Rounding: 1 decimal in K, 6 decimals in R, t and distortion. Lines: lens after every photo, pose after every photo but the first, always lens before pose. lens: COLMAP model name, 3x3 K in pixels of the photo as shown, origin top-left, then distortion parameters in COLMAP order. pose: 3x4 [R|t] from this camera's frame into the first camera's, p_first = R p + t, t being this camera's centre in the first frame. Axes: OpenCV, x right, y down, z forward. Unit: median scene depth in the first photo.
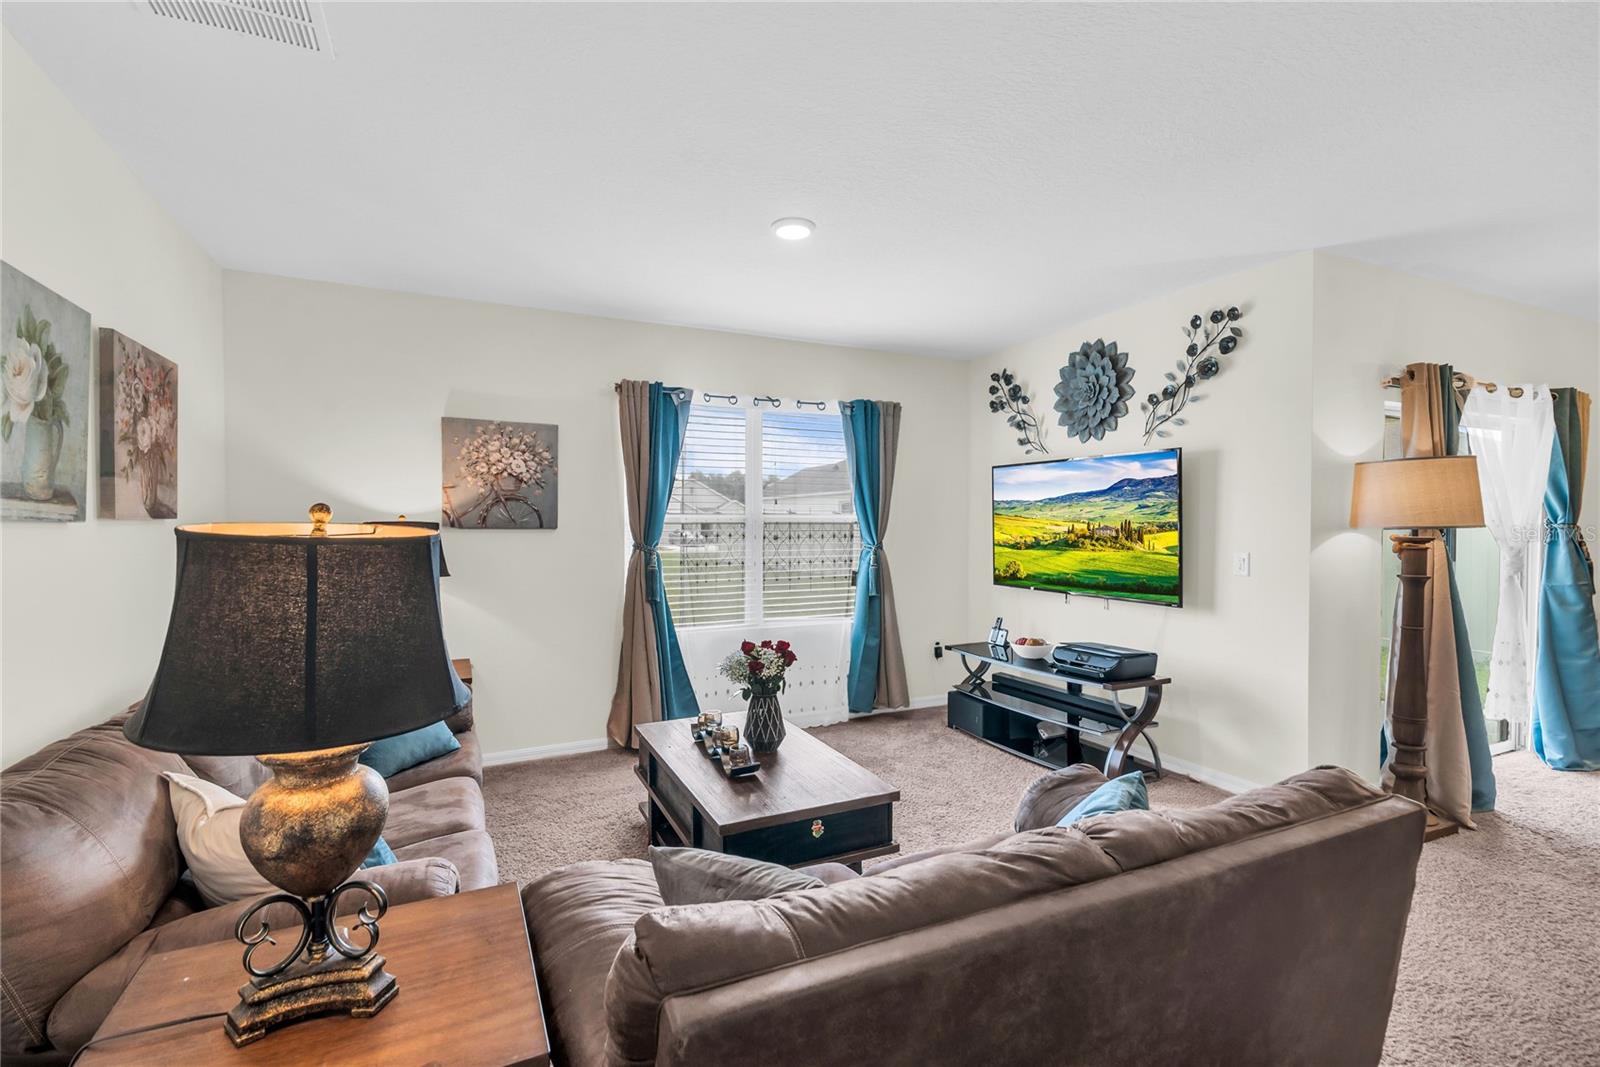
lens RADIAL K [[735.9, 0, 810.0], [0, 735.9, 532.7], [0, 0, 1]] dist [0.000095, -0.000359]
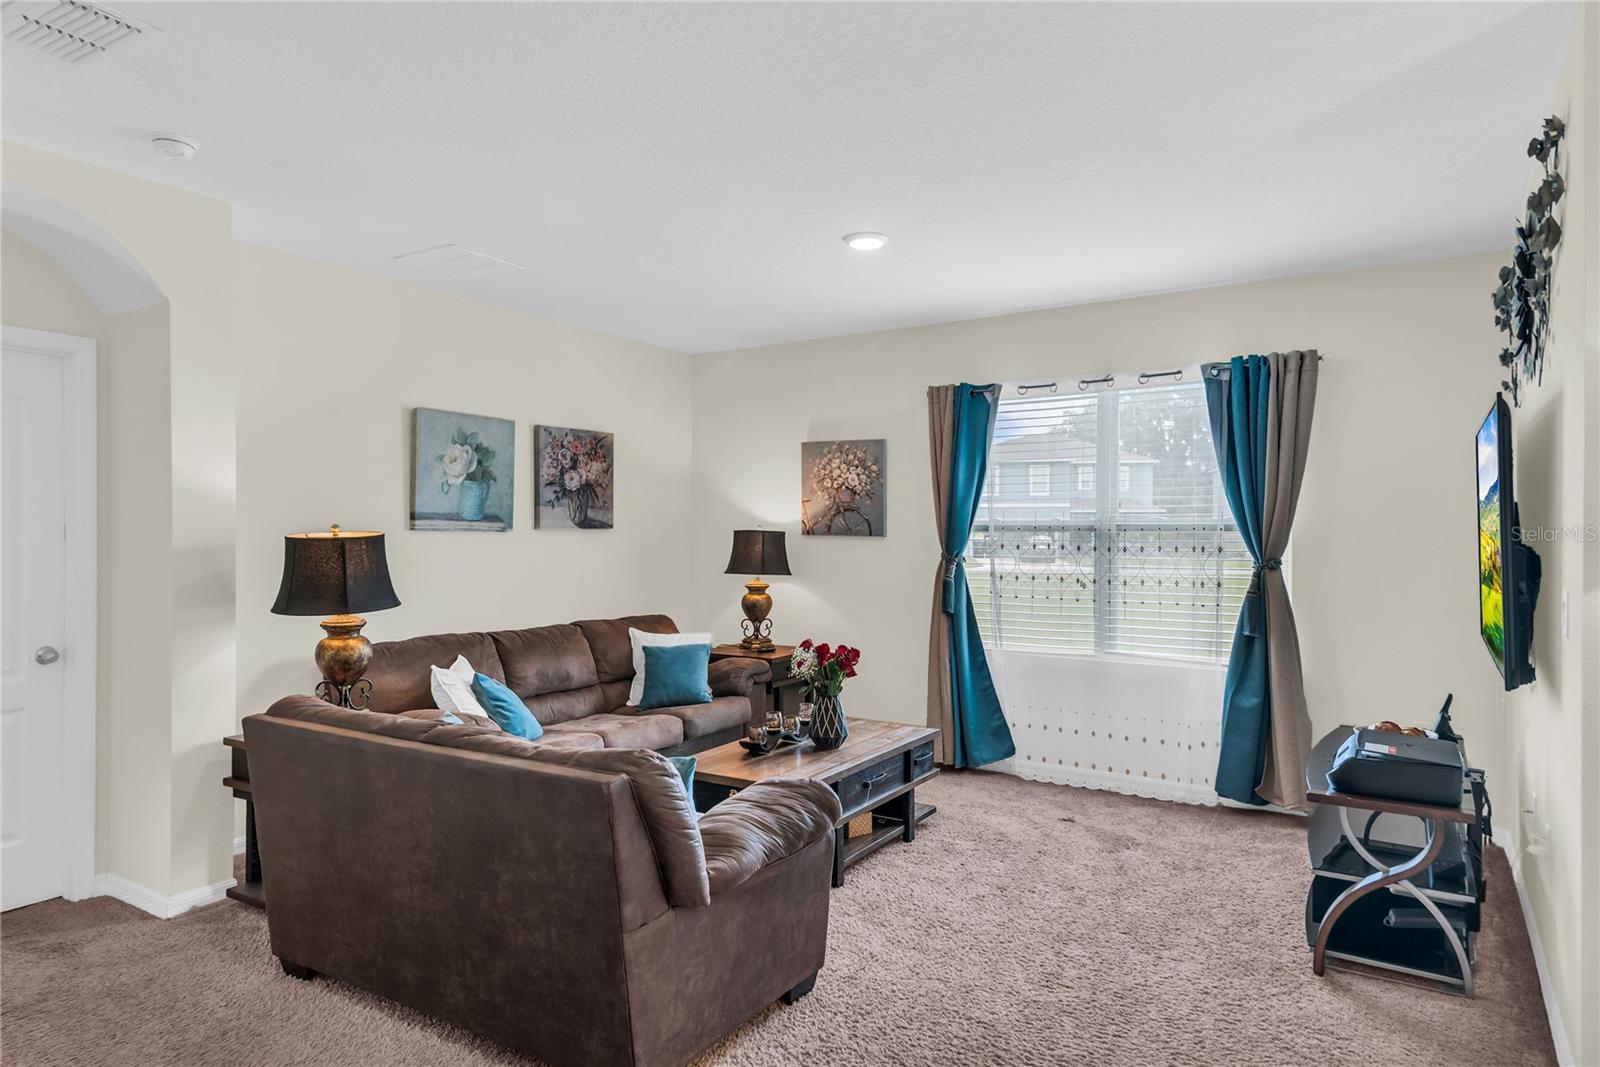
lens RADIAL K [[943.3, 0, 792.9], [0, 943.3, 526.9], [0, 0, 1]] dist [0.077412, -0.052087]
pose [[0.507598, -0.004288, -0.861583, 0.795161], [-0.009436, 0.999900, -0.010535, -0.003401], [0.861542, 0.013478, 0.507507, 0.202497]]
